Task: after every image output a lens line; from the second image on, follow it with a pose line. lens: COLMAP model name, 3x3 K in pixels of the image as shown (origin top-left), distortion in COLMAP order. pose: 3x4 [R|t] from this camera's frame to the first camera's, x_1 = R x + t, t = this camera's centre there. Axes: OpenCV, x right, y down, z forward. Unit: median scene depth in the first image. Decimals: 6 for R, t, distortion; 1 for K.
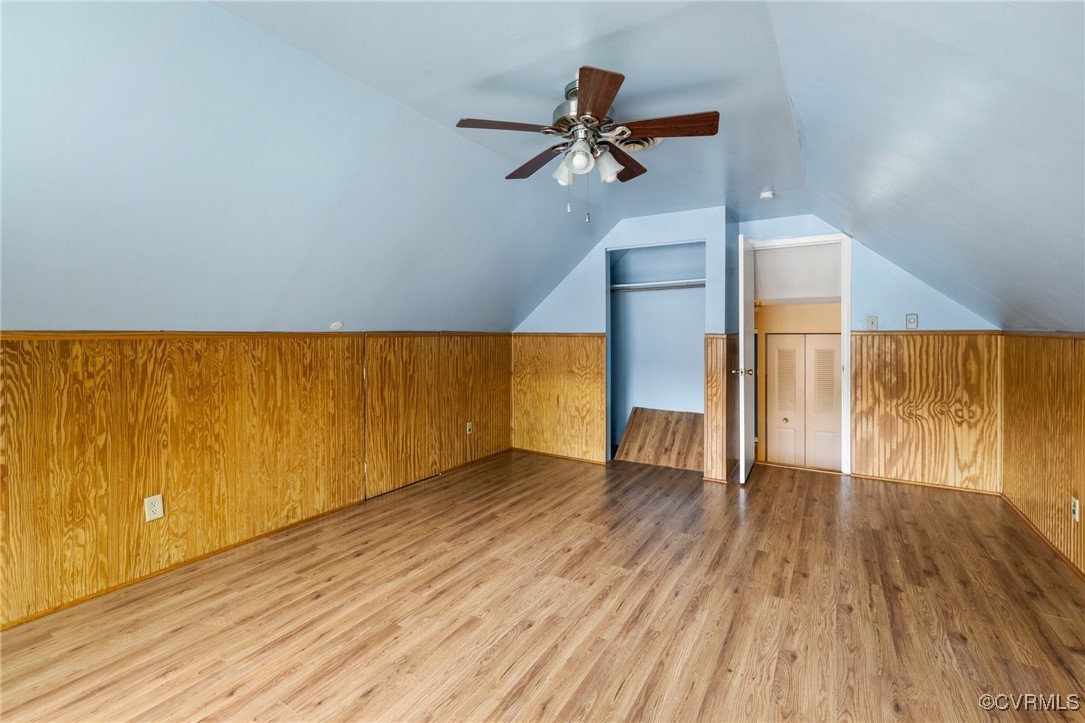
lens RADIAL K [[475.1, 0, 540.0], [0, 475.1, 335.7], [0, 0, 1]] dist [-0.003177, -0.000126]
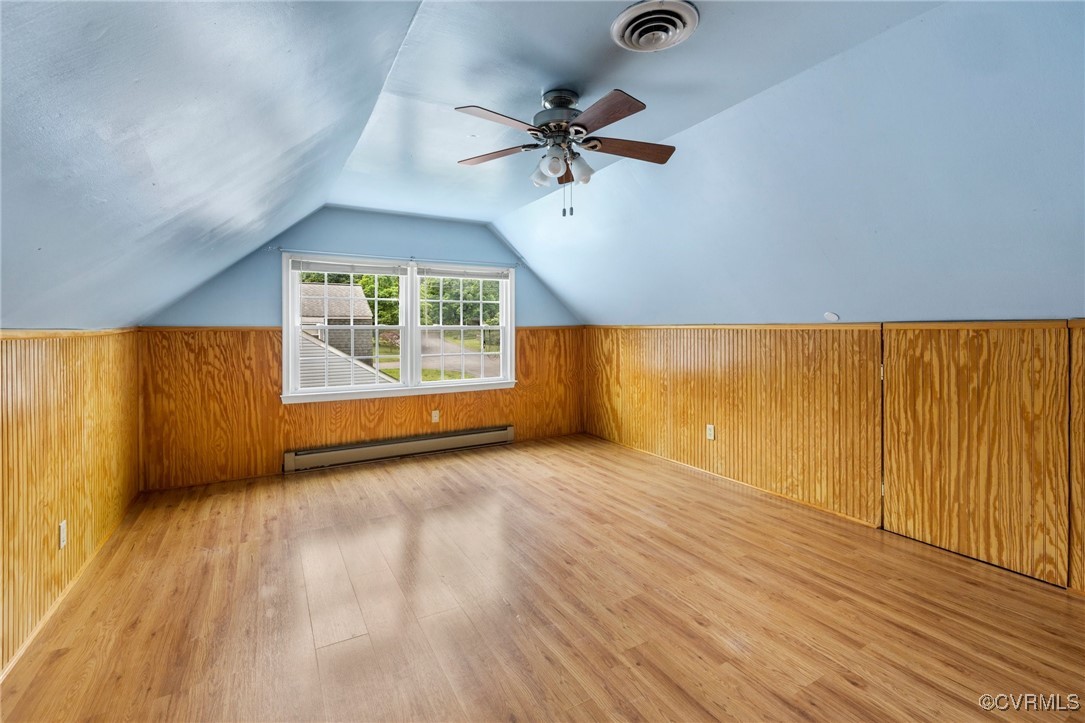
lens RADIAL K [[475.1, 0, 540.0], [0, 475.1, 335.7], [0, 0, 1]] dist [-0.003177, -0.000126]
pose [[-0.469342, 0.017331, -0.882846, 0.795063], [-0.000858, 0.999798, 0.020083, -0.001114], [0.883016, 0.010183, -0.469232, 1.101754]]
